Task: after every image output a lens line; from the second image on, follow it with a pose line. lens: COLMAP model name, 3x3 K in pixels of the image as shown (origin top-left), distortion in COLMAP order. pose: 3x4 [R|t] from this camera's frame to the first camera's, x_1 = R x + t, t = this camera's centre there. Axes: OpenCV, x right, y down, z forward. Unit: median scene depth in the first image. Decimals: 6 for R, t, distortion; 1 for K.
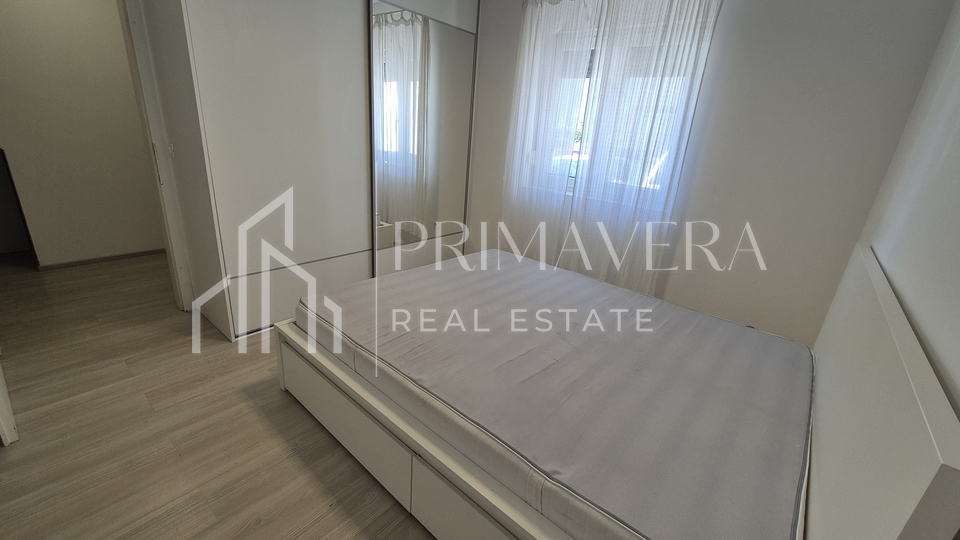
lens RADIAL K [[390.5, 0, 474.8], [0, 390.5, 276.2], [0, 0, 1]] dist [0.001449, 0.000962]
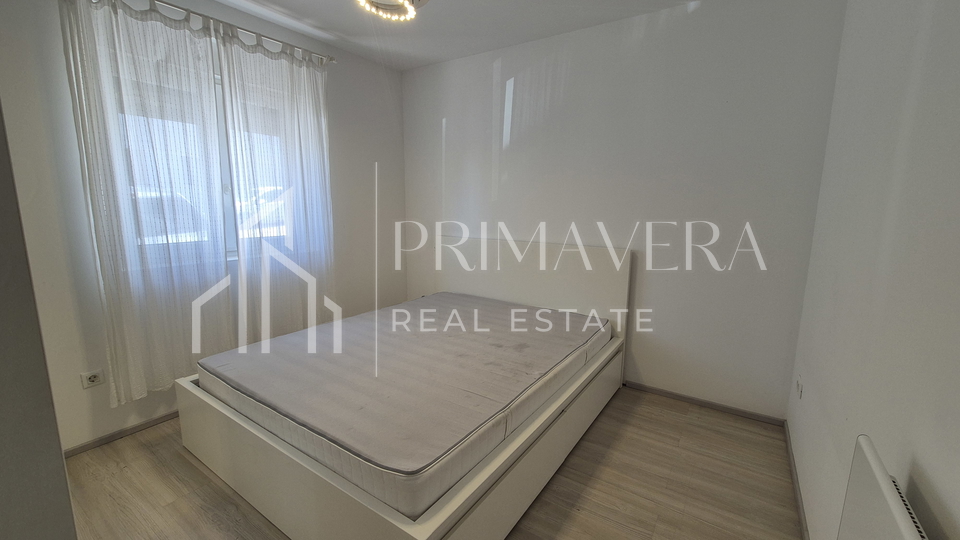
lens RADIAL K [[390.5, 0, 475.5], [0, 390.5, 266.3], [0, 0, 1]] dist [0.001449, 0.000962]
pose [[-0.110105, -0.227223, 0.967598, -1.297788], [0.321774, 0.912940, 0.251003, -0.480936], [-0.940393, 0.338984, -0.027405, 1.063028]]
